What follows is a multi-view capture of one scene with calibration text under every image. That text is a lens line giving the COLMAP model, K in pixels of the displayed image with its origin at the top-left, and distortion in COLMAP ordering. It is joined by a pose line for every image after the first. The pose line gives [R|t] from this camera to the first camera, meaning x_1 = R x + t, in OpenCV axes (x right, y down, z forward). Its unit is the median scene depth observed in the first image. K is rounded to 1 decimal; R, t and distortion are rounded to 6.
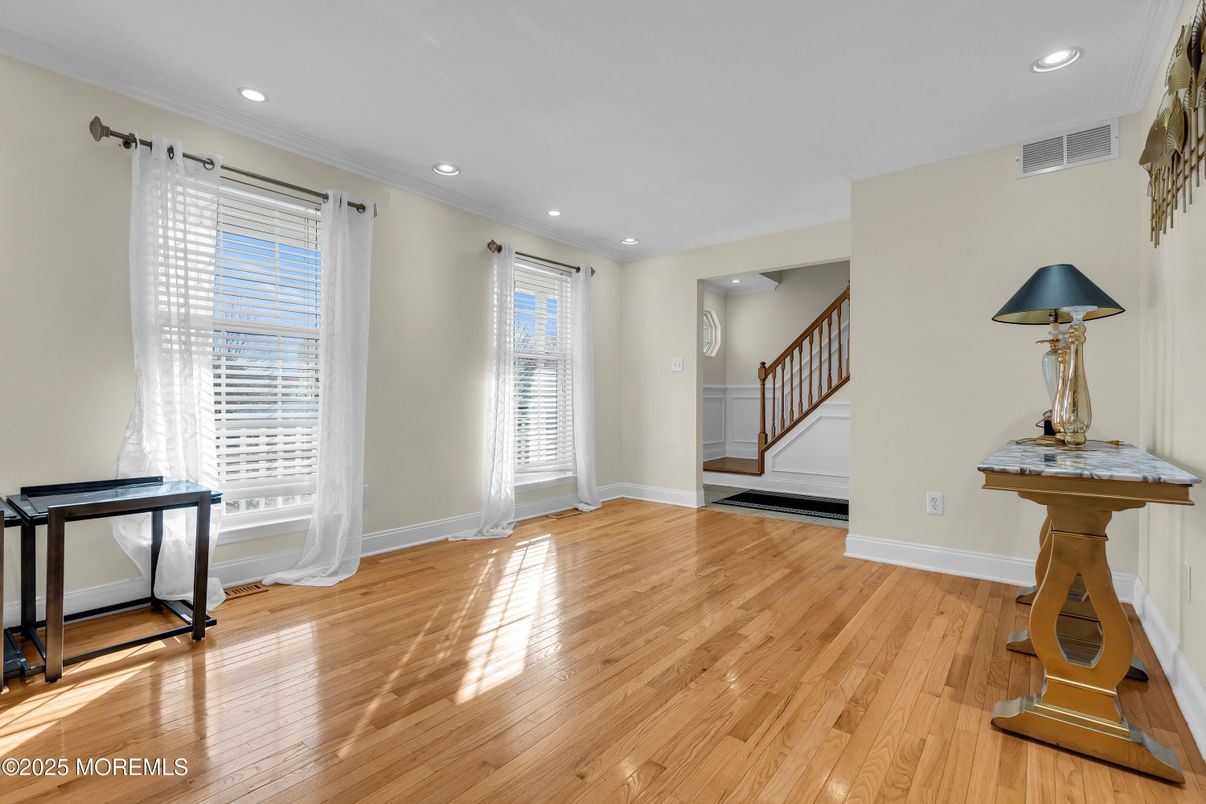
lens RADIAL K [[539.1, 0, 603.4], [0, 539.1, 395.9], [0, 0, 1]] dist [-0.003228, 0.000477]
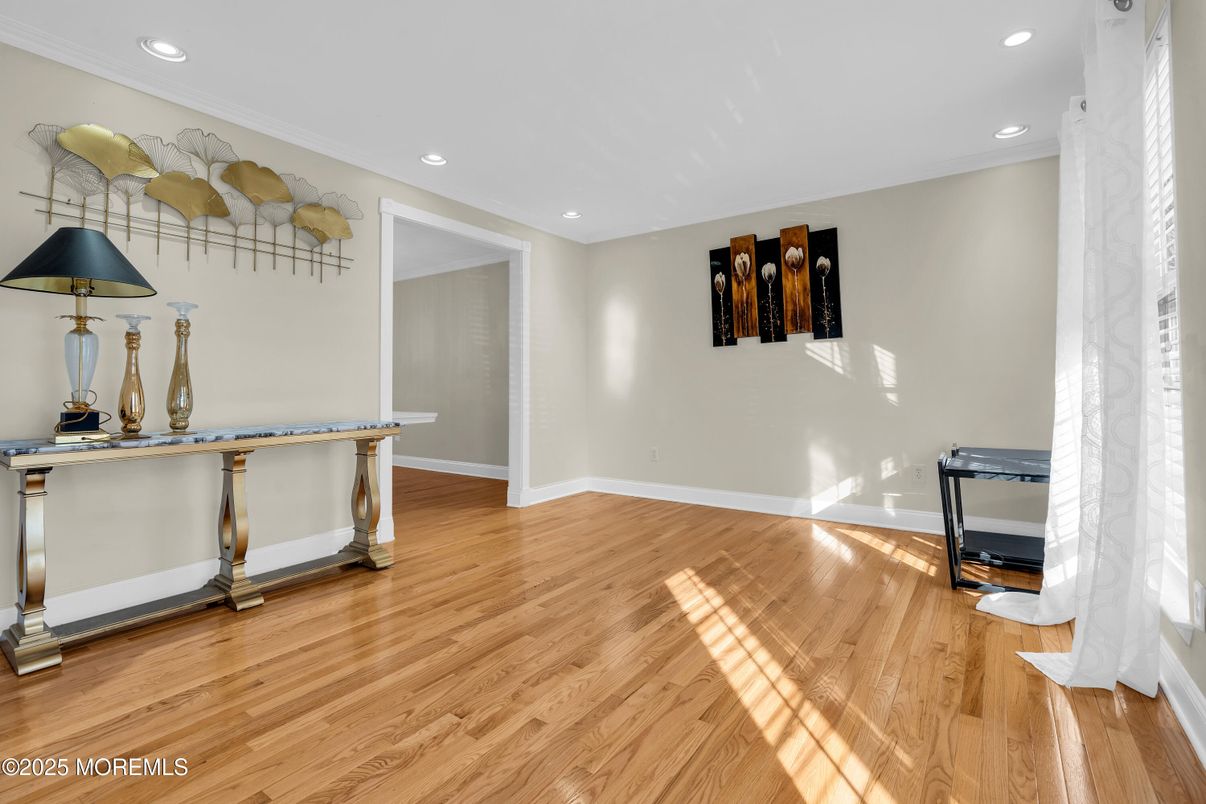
lens RADIAL K [[539.1, 0, 603.4], [0, 539.1, 395.9], [0, 0, 1]] dist [-0.003228, 0.000477]
pose [[-0.998198, -0.000072, -0.060003, 0.075908], [-0.000681, 0.999949, 0.010125, 0.009026], [0.059999, 0.010147, -0.998147, 1.859064]]
